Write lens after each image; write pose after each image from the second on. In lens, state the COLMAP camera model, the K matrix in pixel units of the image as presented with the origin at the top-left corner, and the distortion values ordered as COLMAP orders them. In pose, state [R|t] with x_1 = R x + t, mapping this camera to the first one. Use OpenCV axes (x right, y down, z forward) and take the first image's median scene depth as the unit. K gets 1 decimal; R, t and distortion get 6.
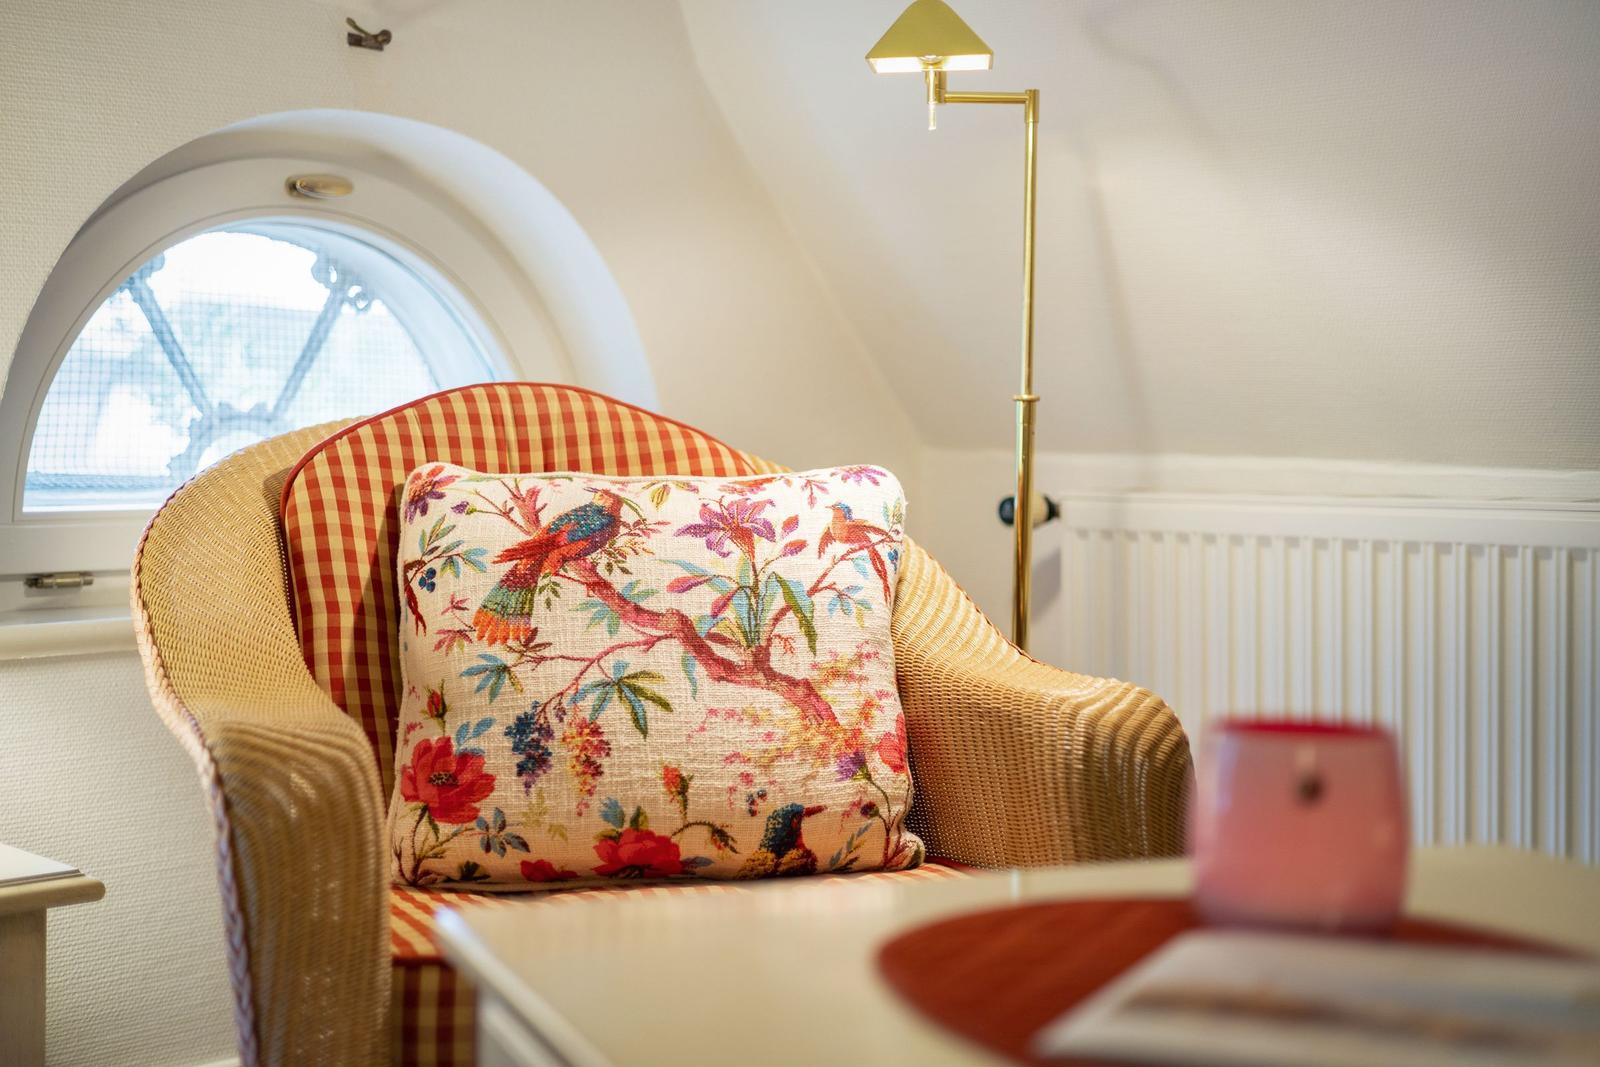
lens RADIAL K [[2209.4, 0, 800.0], [0, 2209.4, 533.5], [0, 0, 1]] dist [0.104078, -0.017668]
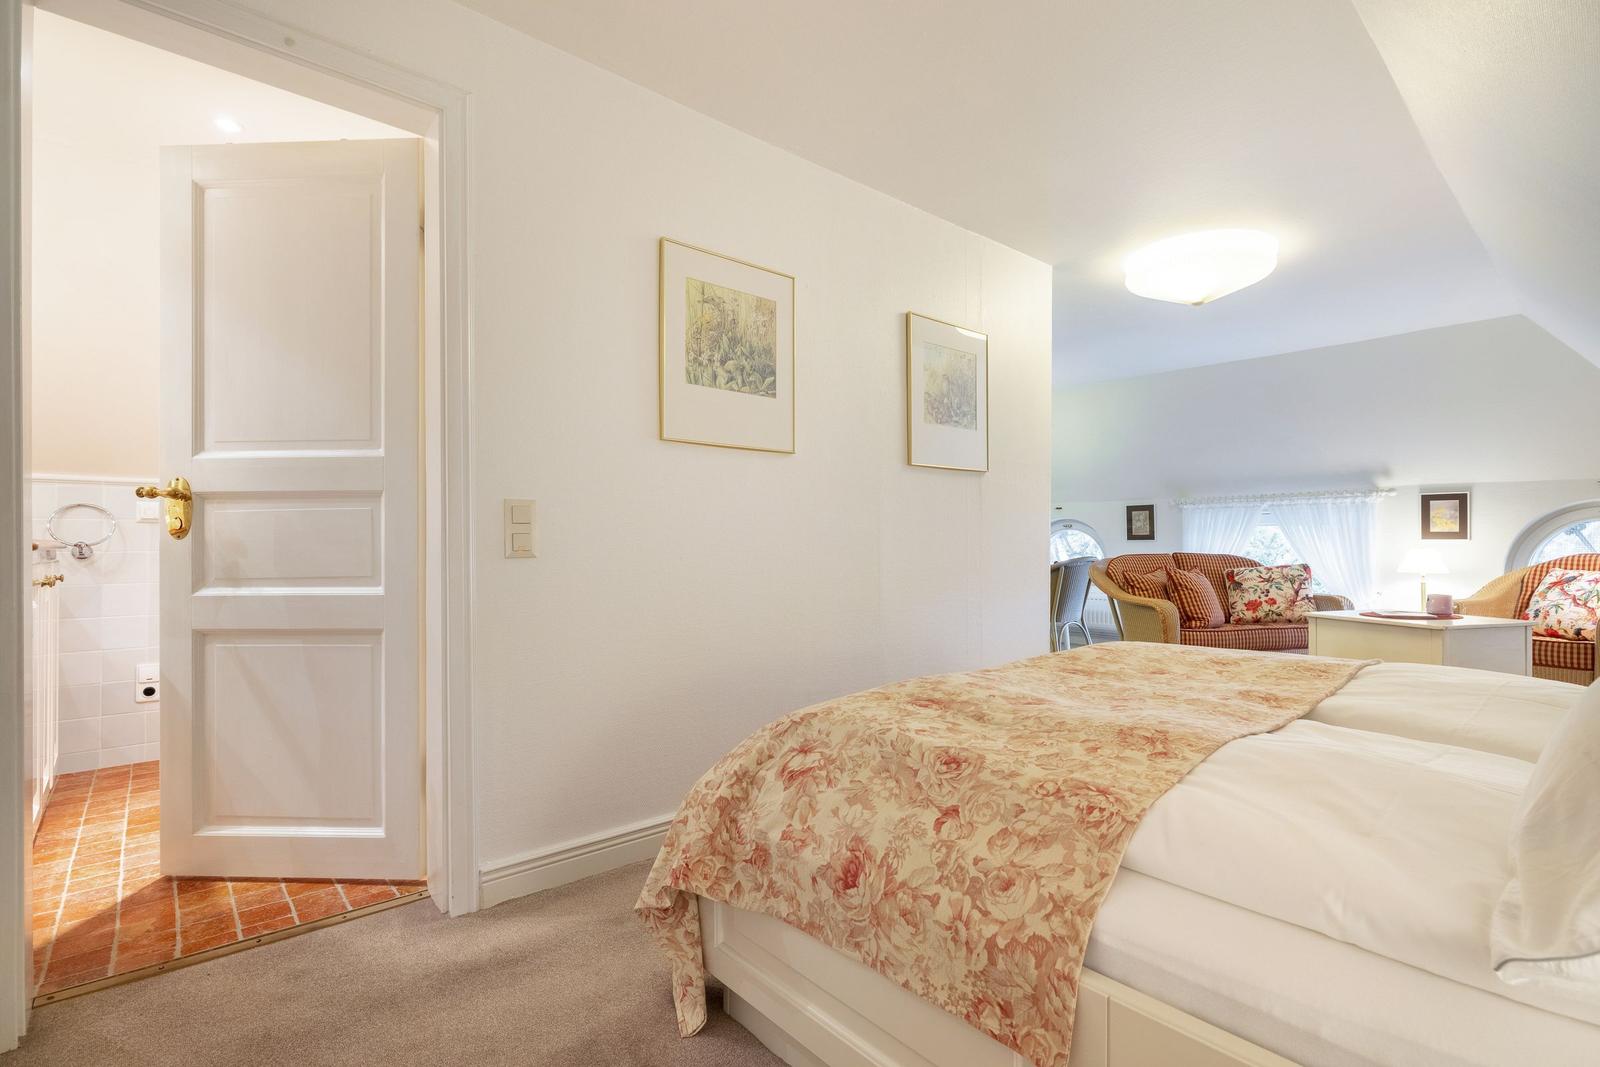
lens RADIAL K [[779.2, 0, 800.0], [0, 779.2, 533.5], [0, 0, 1]] dist [-0.002469, -0.000037]
pose [[0.001017, -0.014000, -0.999901, 1.916568], [-0.051734, 0.998562, -0.014034, 0.009253], [0.998660, 0.051743, 0.000291, -0.996064]]
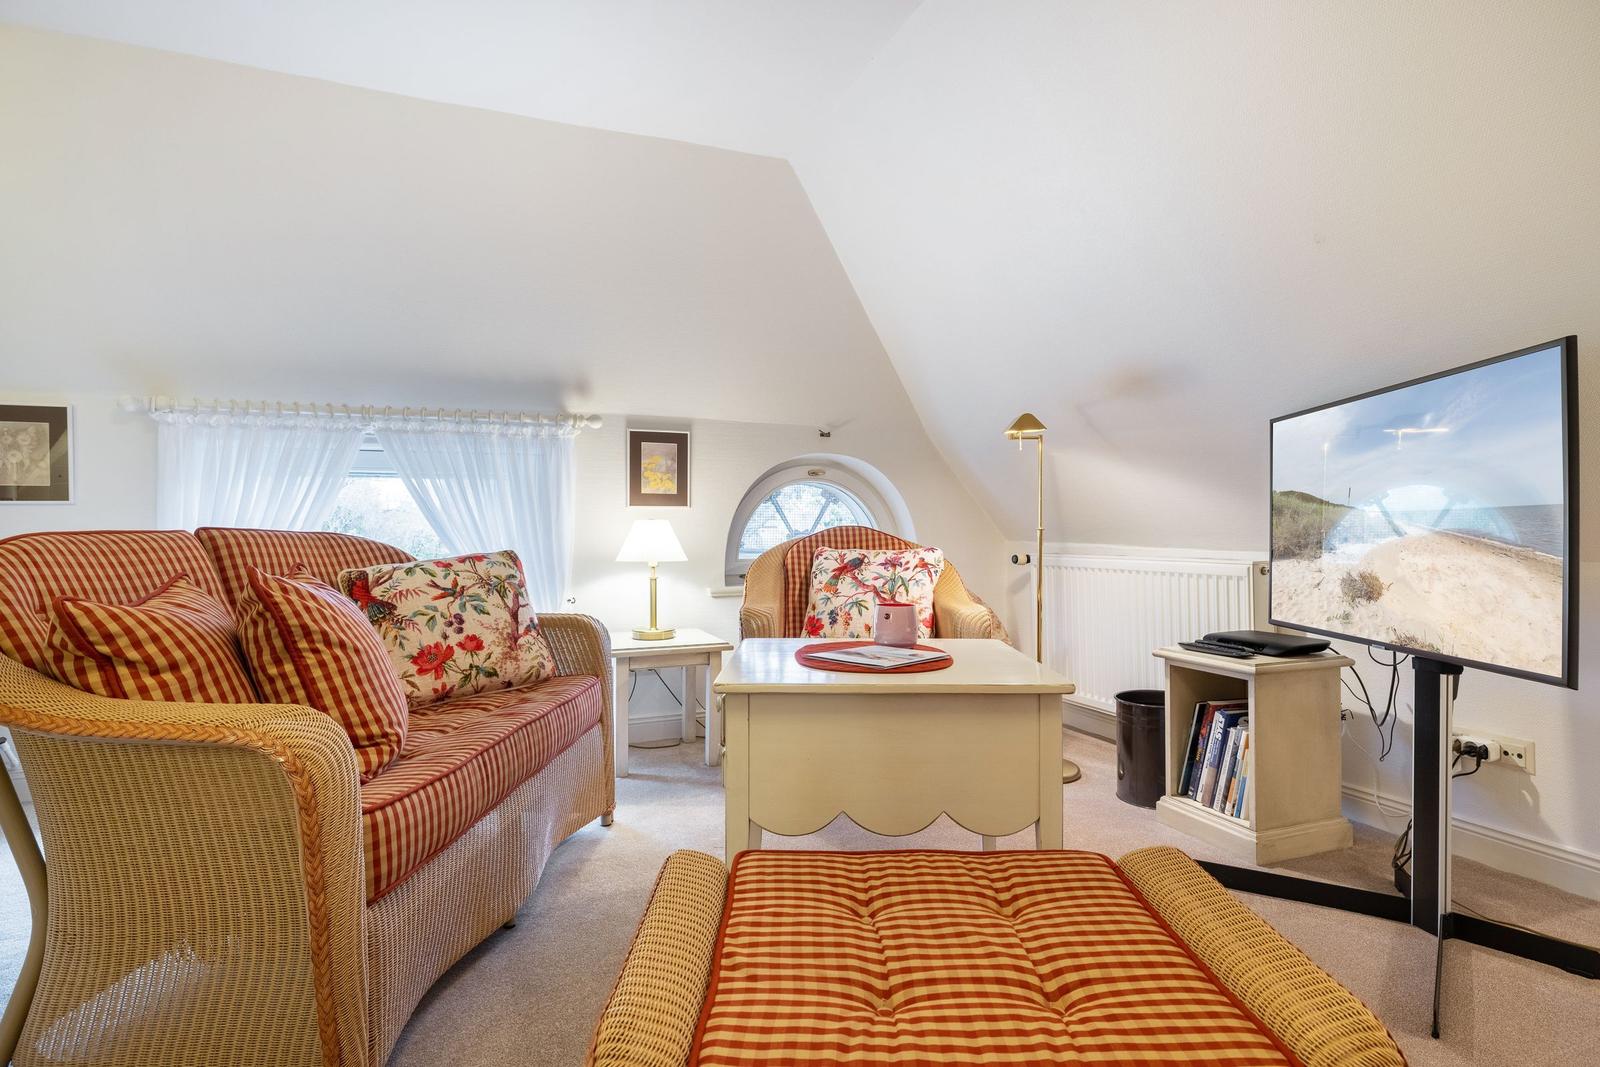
lens RADIAL K [[858.1, 0, 835.6], [0, 858.1, 530.7], [0, 0, 1]] dist [-0.000474, 0.000079]
pose [[0.945695, -0.005620, -0.325007, 0.362093], [-0.011043, 0.998718, -0.049403, 0.014794], [0.324868, 0.050309, 0.944420, -0.438894]]
